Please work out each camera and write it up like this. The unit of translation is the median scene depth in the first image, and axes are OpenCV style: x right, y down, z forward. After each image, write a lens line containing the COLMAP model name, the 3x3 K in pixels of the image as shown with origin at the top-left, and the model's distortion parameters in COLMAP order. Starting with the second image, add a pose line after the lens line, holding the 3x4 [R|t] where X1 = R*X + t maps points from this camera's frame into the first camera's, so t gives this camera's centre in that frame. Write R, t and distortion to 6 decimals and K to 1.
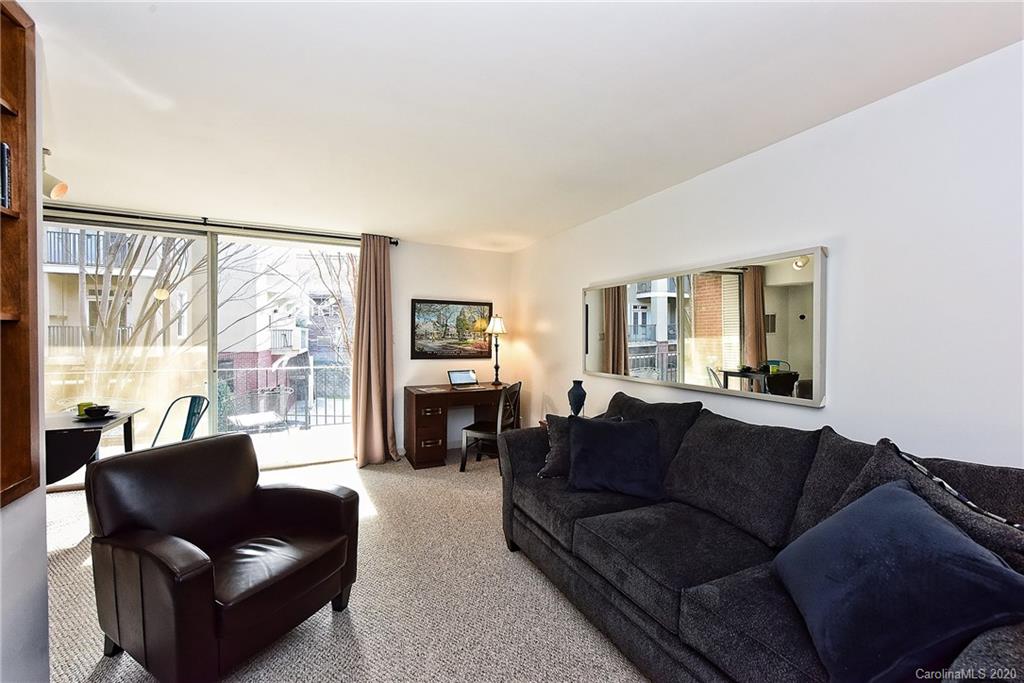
lens RADIAL K [[415.1, 0, 512.0], [0, 415.1, 341.5], [0, 0, 1]] dist [0.001376, 0.000072]
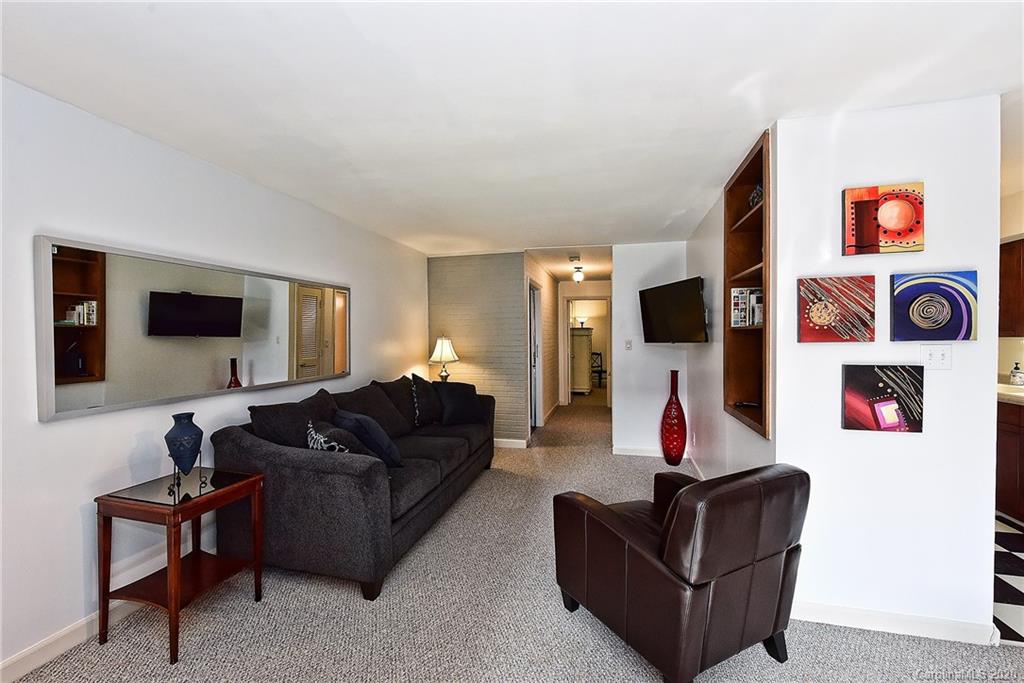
lens RADIAL K [[401.3, 0, 513.3], [0, 401.3, 342.3], [0, 0, 1]] dist [-0.002112, -0.000694]
pose [[-0.770418, -0.008094, 0.637487, -0.413423], [0.012520, 0.999534, 0.027823, -0.014943], [-0.637416, 0.029417, -0.769958, 0.818343]]
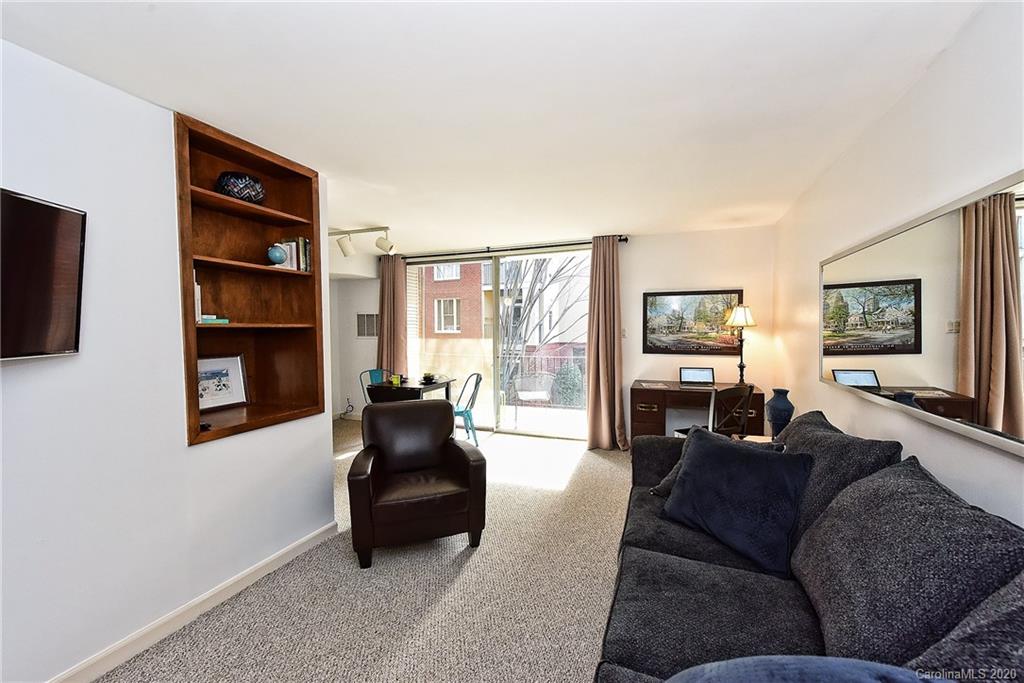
lens RADIAL K [[401.3, 0, 513.3], [0, 401.3, 342.3], [0, 0, 1]] dist [-0.002112, -0.000694]
pose [[0.683445, 0.012536, -0.729895, 0.253665], [0.002493, 0.999807, 0.019506, -0.003682], [0.729998, -0.015151, 0.683281, 0.113802]]
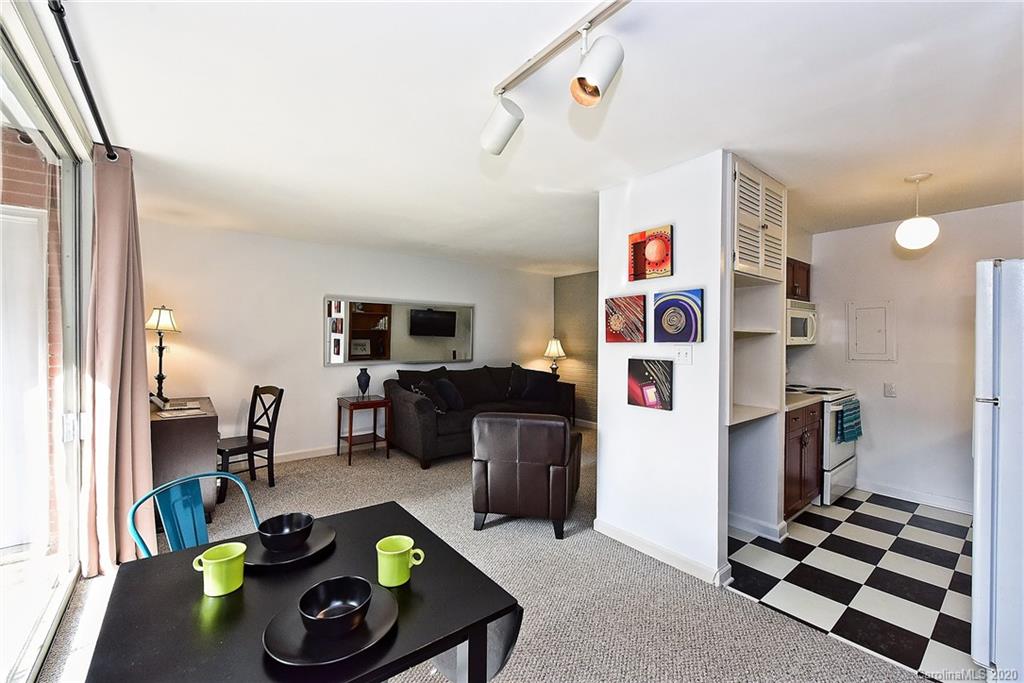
lens RADIAL K [[415.1, 0, 512.0], [0, 415.1, 341.5], [0, 0, 1]] dist [0.001376, 0.000072]
pose [[-0.223663, -0.010737, 0.974607, -0.949272], [0.004402, 0.999918, 0.012026, -0.009020], [-0.974657, 0.006981, -0.223597, 0.590892]]
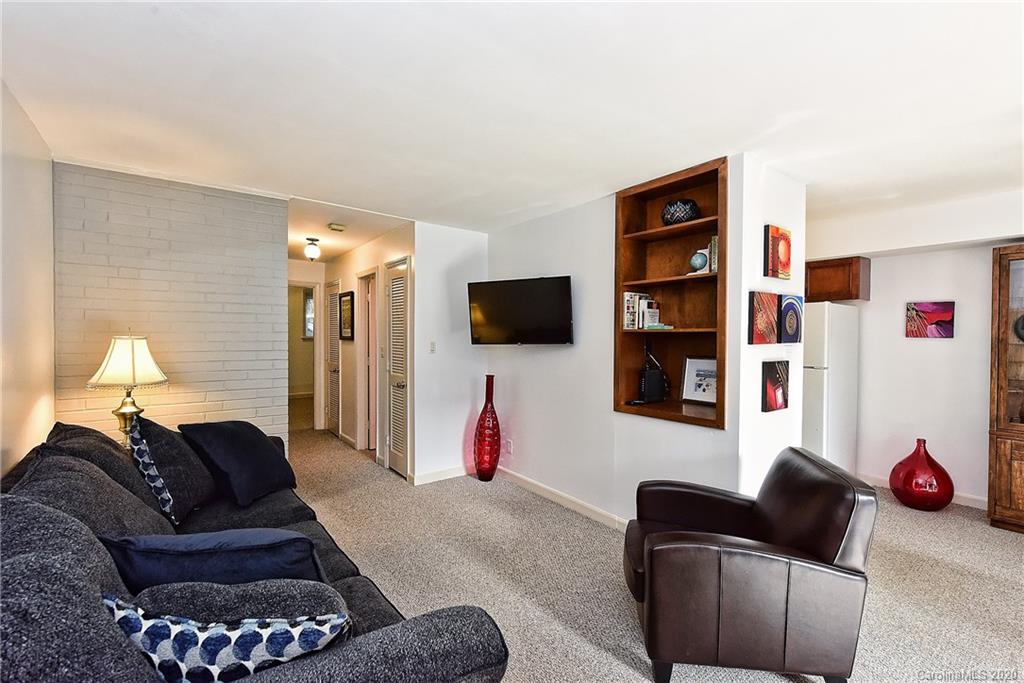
lens RADIAL K [[450.4, 0, 512.0], [0, 450.4, 341.5], [0, 0, 1]] dist [0.004457, 0.000287]
pose [[-0.979068, -0.007604, -0.203390, 0.023549], [-0.012926, 0.999608, 0.024848, -0.013370], [0.203122, 0.026957, -0.978782, 0.797322]]
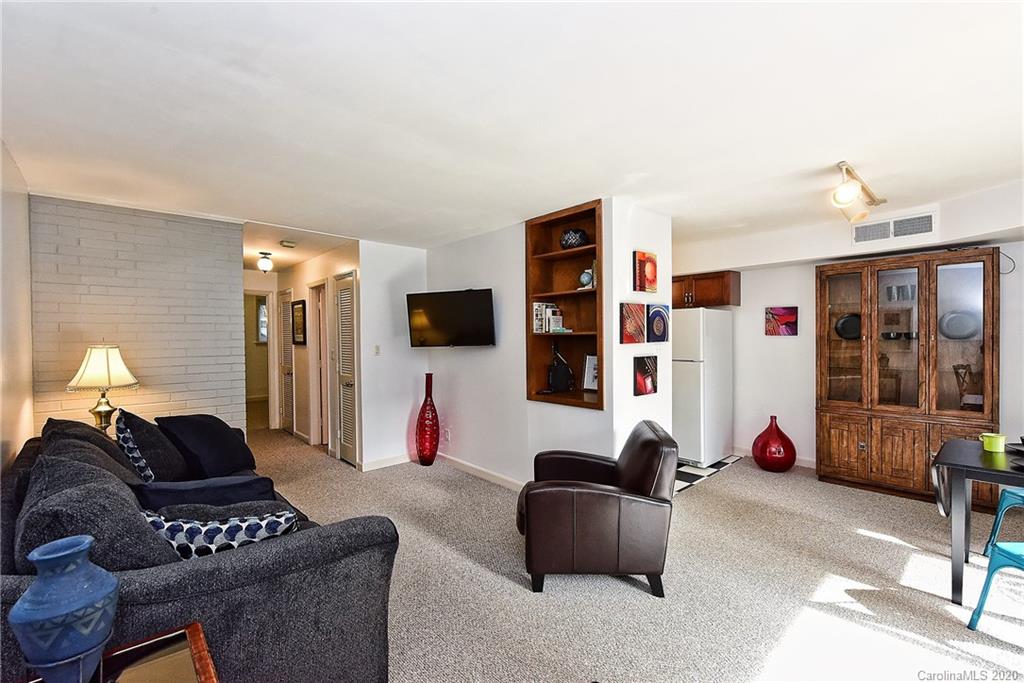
lens RADIAL K [[443.7, 0, 512.0], [0, 443.7, 341.5], [0, 0, 1]] dist [0.002944, -0.000152]
pose [[-0.956692, 0.007612, -0.291001, -0.003694], [0.001021, 0.999740, 0.022797, -0.019739], [0.291099, 0.021513, -0.956451, 0.940033]]
